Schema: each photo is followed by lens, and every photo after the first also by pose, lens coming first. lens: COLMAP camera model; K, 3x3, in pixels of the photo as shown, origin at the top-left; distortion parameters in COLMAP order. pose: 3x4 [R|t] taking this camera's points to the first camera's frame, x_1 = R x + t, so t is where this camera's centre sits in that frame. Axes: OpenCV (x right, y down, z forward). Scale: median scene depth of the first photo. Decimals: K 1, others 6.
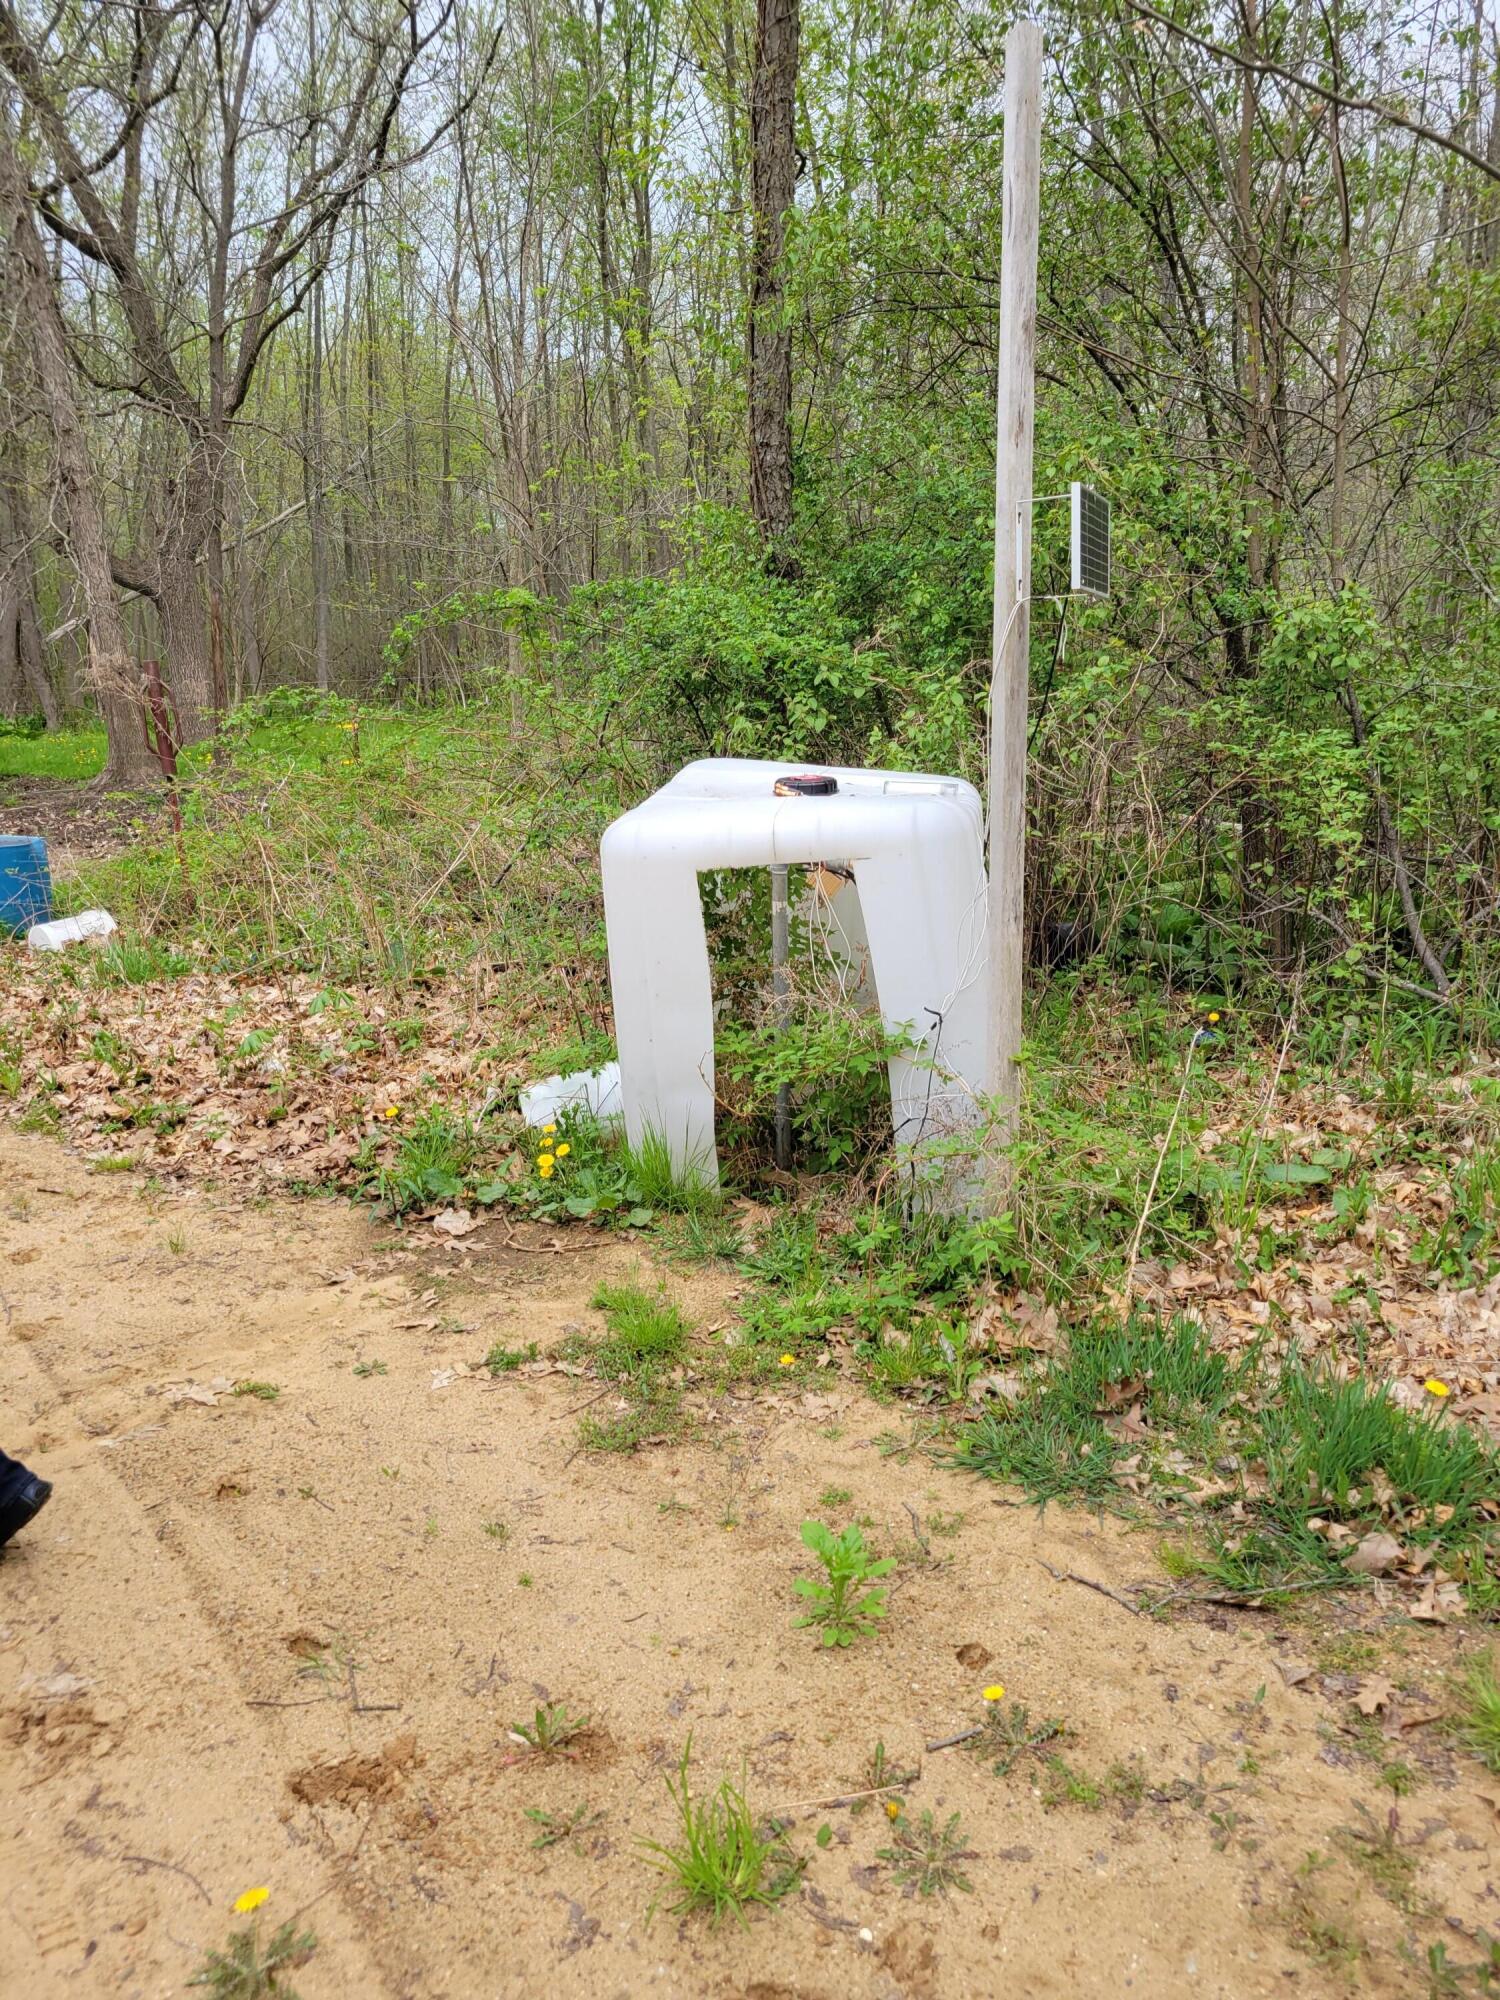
lens RADIAL K [[1573.3, 0, 750.0], [0, 1573.3, 1000.0], [0, 0, 1]] dist [0.042744, -0.029448]
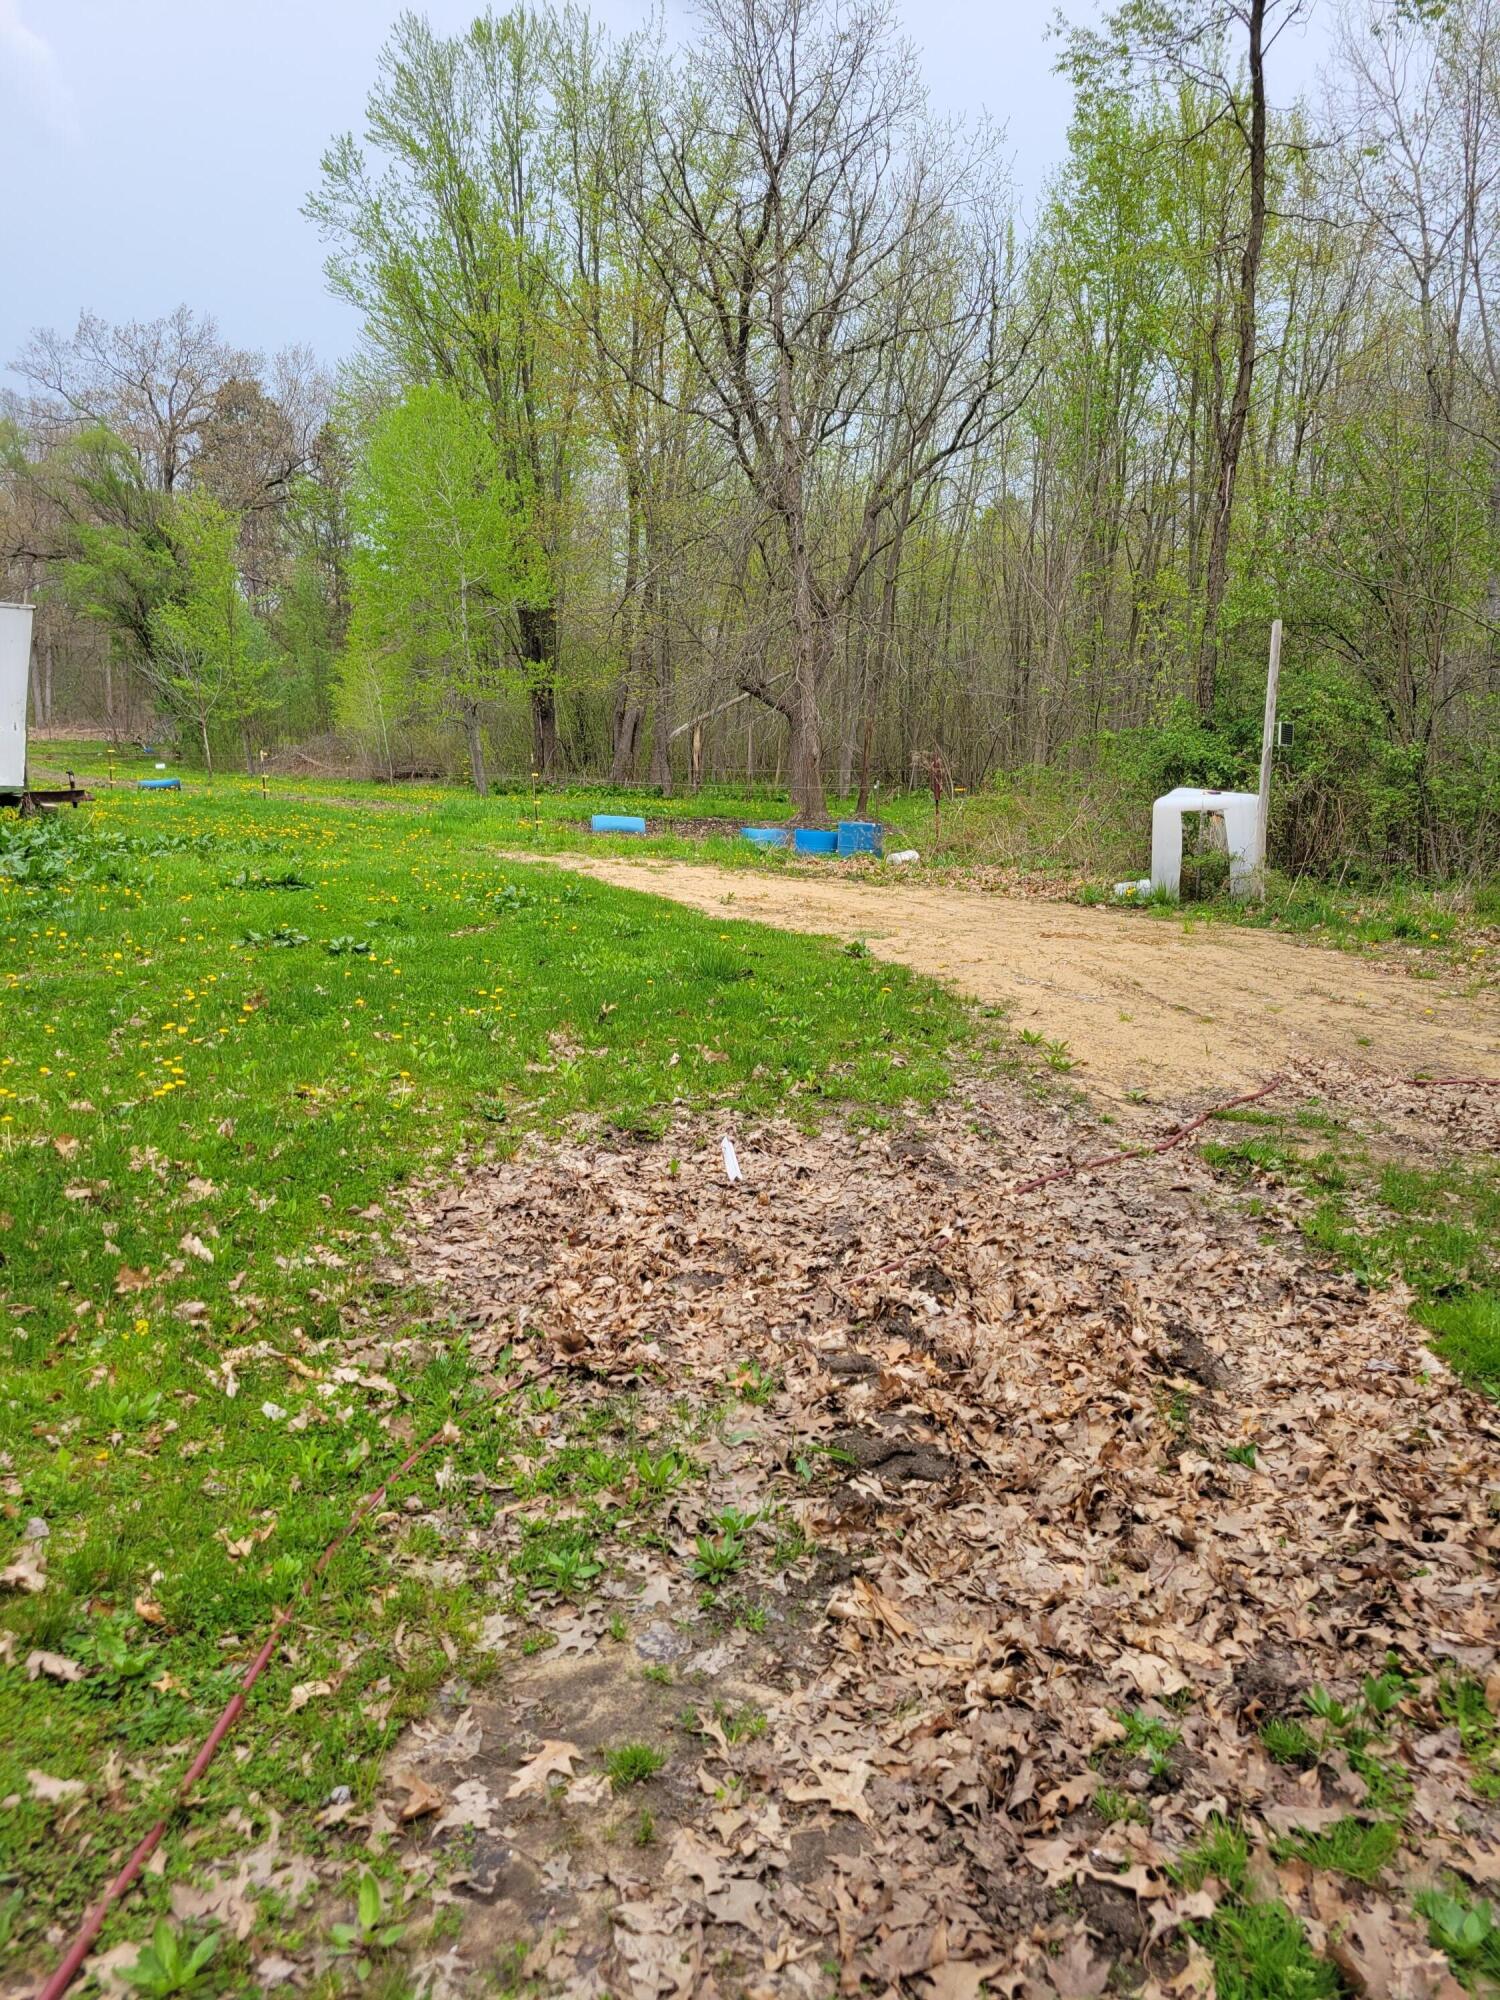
lens RADIAL K [[1573.3, 0, 750.0], [0, 1573.3, 1000.0], [0, 0, 1]] dist [0.042744, -0.029448]
pose [[0.968826, 0.078754, -0.234890, -0.092877], [-0.093851, 0.994132, -0.053785, 0.564197], [0.229276, 0.074153, 0.970533, -2.429563]]
